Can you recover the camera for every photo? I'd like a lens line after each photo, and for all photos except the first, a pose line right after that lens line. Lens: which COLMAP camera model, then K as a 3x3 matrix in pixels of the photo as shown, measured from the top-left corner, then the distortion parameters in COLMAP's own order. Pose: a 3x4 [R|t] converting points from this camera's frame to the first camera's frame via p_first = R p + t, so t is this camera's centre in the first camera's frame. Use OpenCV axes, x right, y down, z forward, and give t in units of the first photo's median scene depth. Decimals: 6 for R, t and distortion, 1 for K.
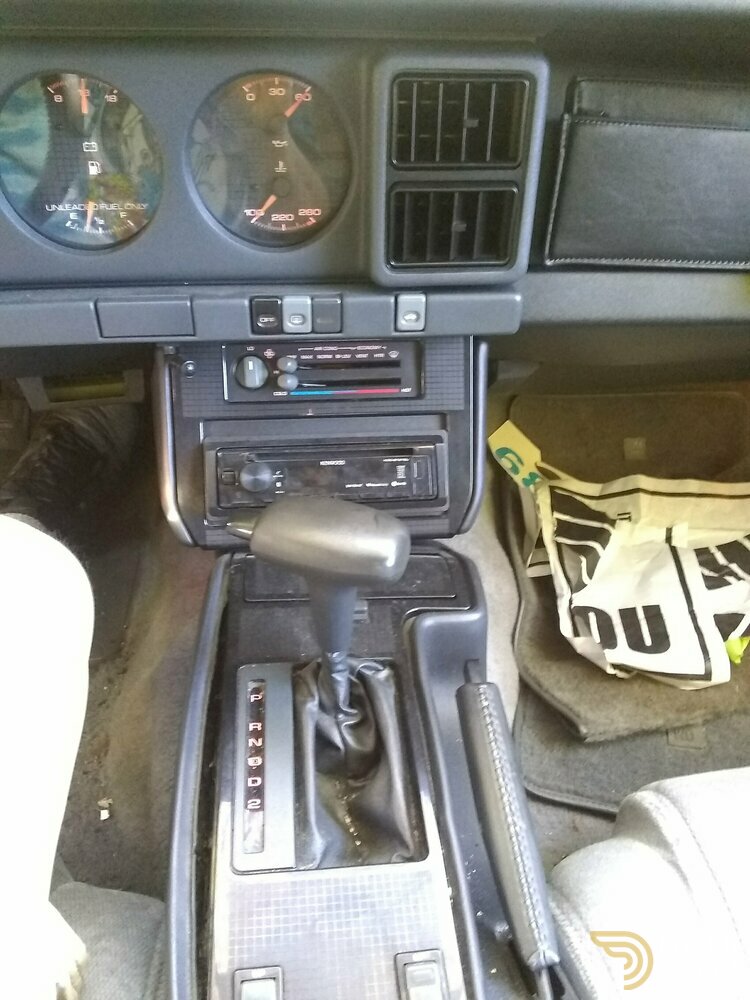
lens RADIAL K [[774.4, 0, 375.0], [0, 774.4, 500.0], [0, 0, 1]] dist [0.110526, -0.203429]
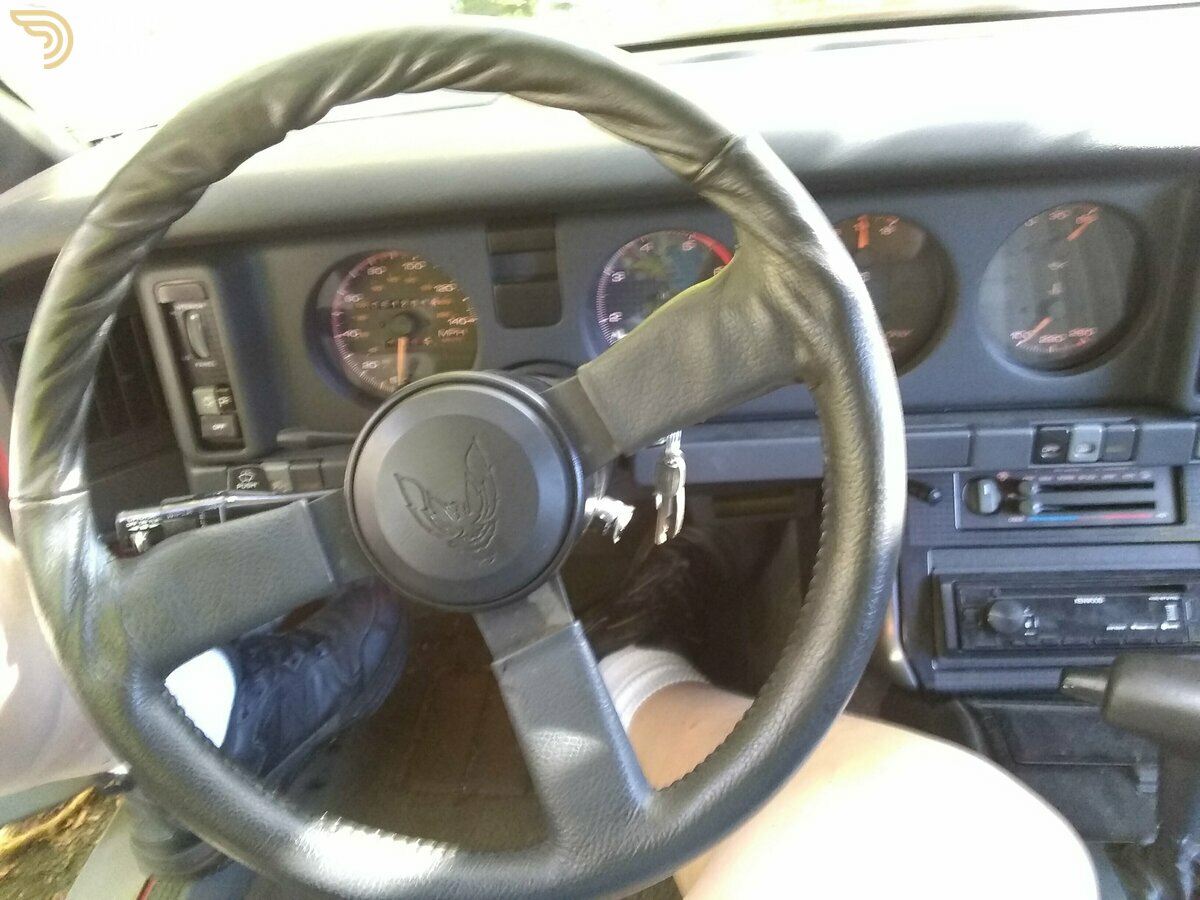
lens RADIAL K [[941.2, 0, 609.0], [0, 941.2, 450.8], [0, 0, 1]] dist [0.095000, -0.206768]
pose [[0.983494, -0.001242, -0.180936, -0.413628], [-0.023773, 0.990421, -0.136019, -0.059209], [0.179372, 0.138076, 0.974044, -0.170713]]
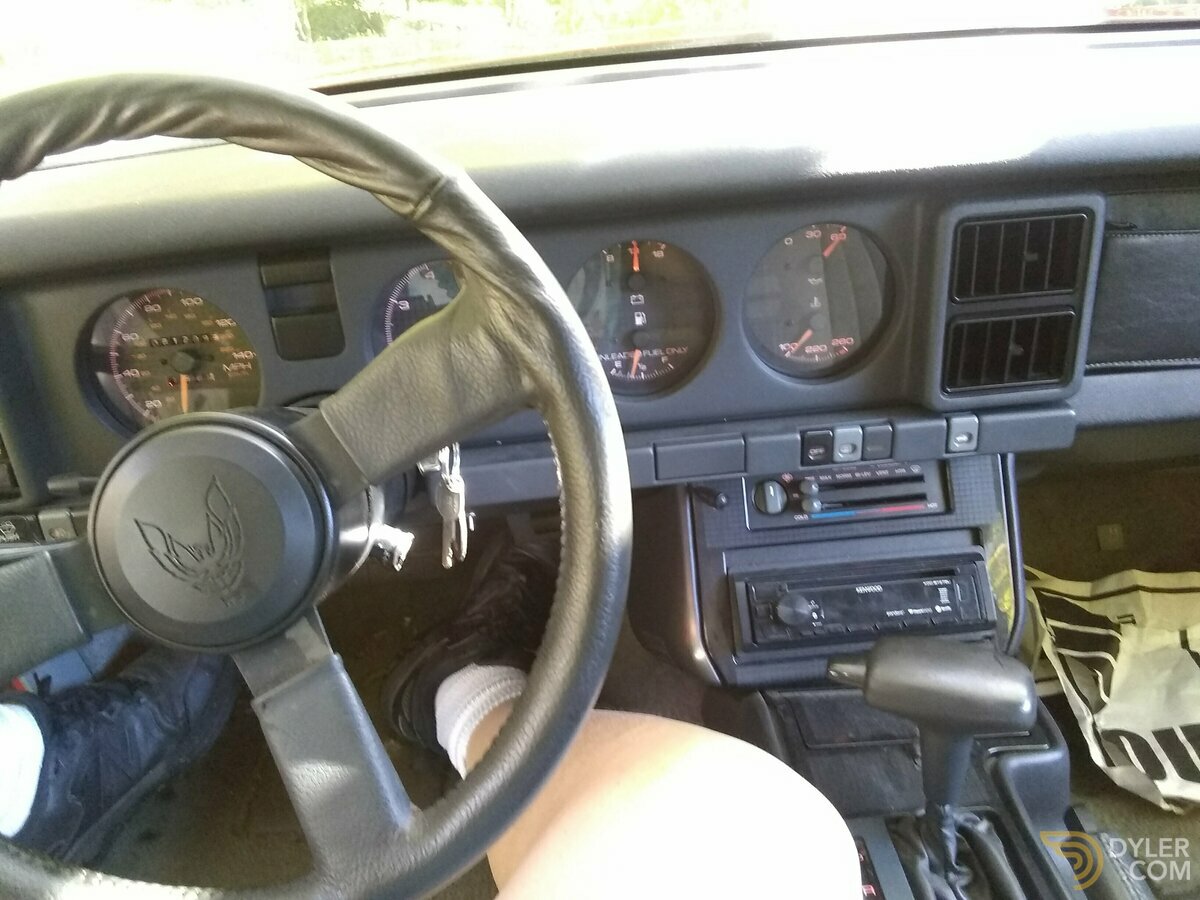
lens RADIAL K [[929.3, 0, 604.8], [0, 929.3, 444.4], [0, 0, 1]] dist [0.110526, -0.203429]
pose [[0.996233, -0.059937, -0.062669, -0.306982], [0.049682, 0.986820, -0.154007, -0.064977], [0.071074, 0.150313, 0.986080, -0.176709]]
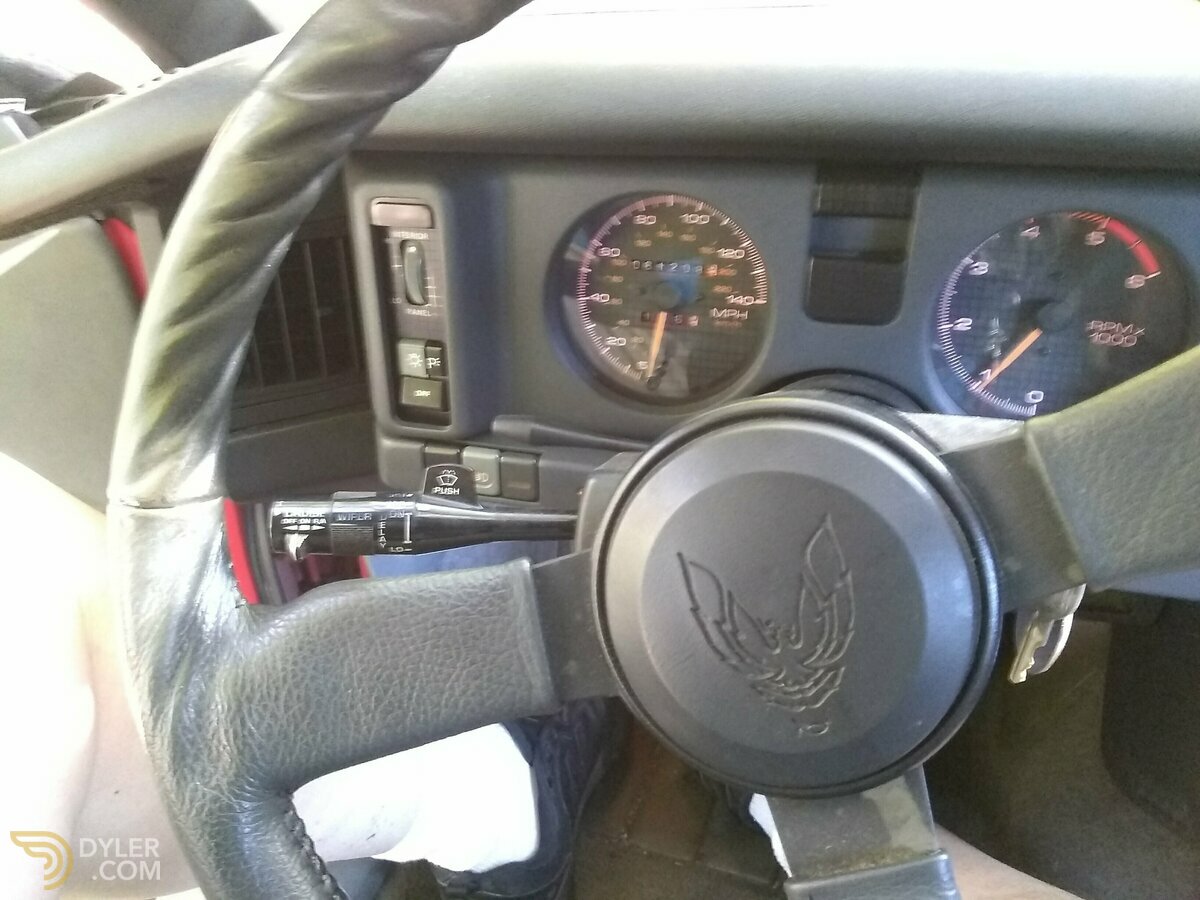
lens RADIAL K [[916.2, 0, 640.0], [0, 916.2, 450.0], [0, 0, 1]] dist [-0.002937, -0.002380]
pose [[0.934486, 0.154623, -0.320669, -0.592802], [-0.190481, 0.978138, -0.083448, -0.144074], [0.300755, 0.139062, 0.943508, 0.091296]]
